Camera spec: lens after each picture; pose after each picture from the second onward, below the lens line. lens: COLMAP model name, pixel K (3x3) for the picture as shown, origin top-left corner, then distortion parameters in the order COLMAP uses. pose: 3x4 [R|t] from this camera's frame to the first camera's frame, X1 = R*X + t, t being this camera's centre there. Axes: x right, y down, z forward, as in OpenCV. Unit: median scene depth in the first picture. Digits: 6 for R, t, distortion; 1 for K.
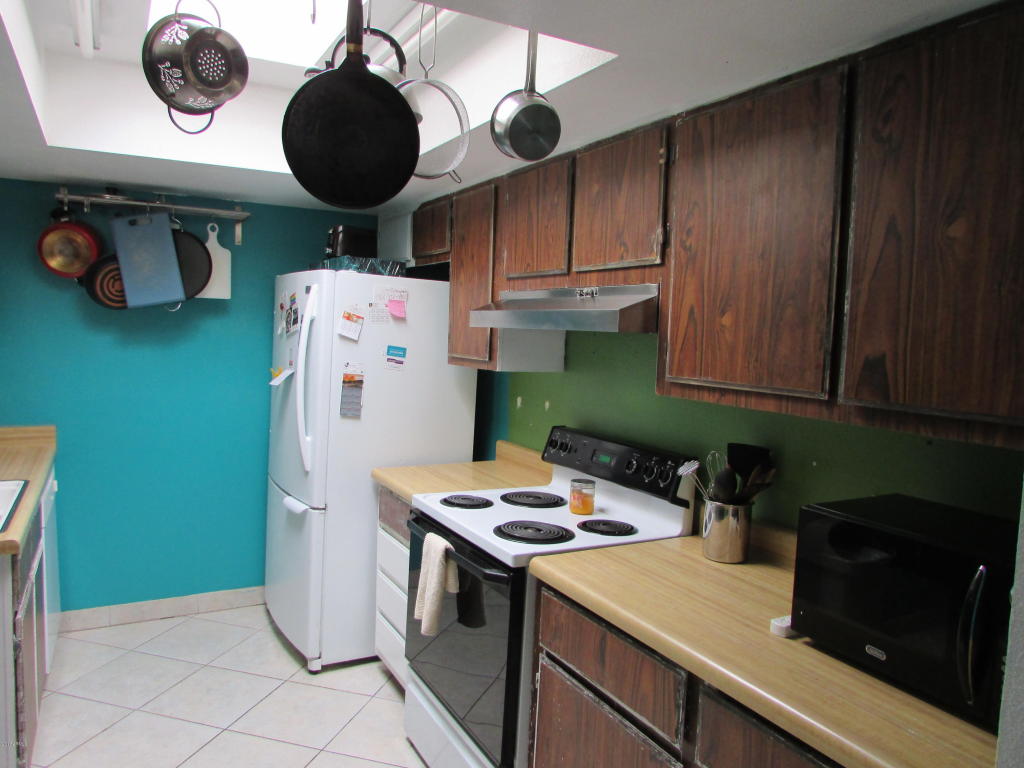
lens RADIAL K [[742.4, 0, 512.0], [0, 742.4, 384.0], [0, 0, 1]] dist [-0.007796, -0.001402]
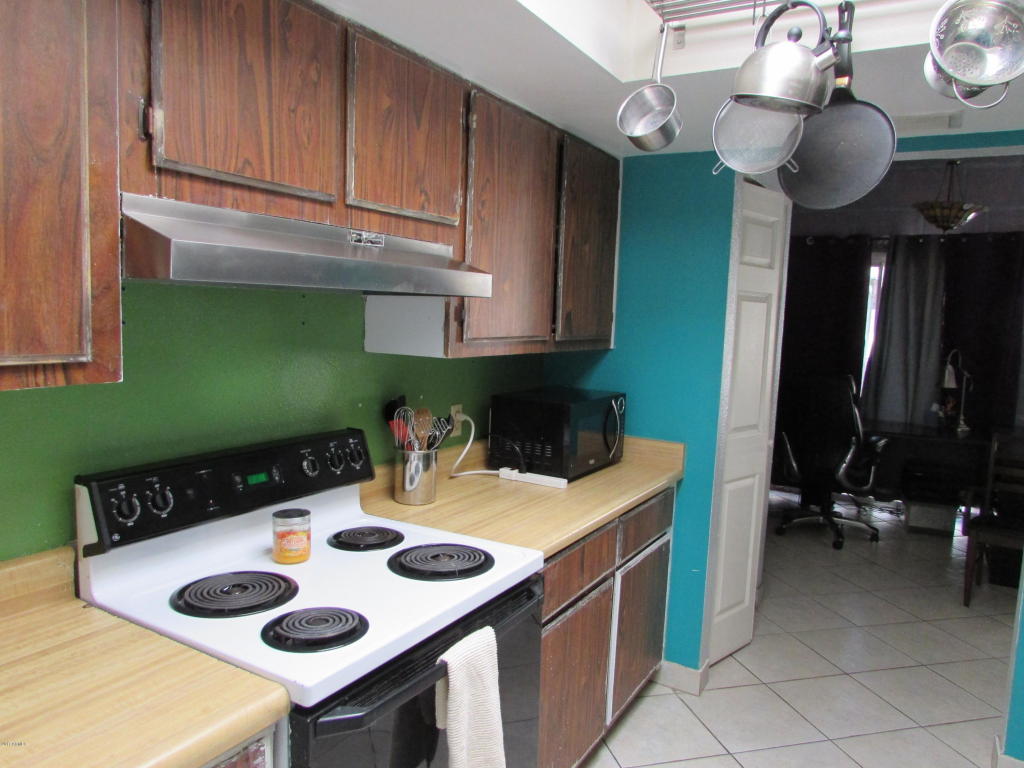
lens RADIAL K [[742.4, 0, 512.0], [0, 742.4, 384.0], [0, 0, 1]] dist [-0.007796, -0.001402]
pose [[-0.515754, -0.140314, 0.845168, -0.657843], [0.009285, 0.985524, 0.169281, -0.113743], [-0.856686, 0.095155, -0.506986, 1.364726]]
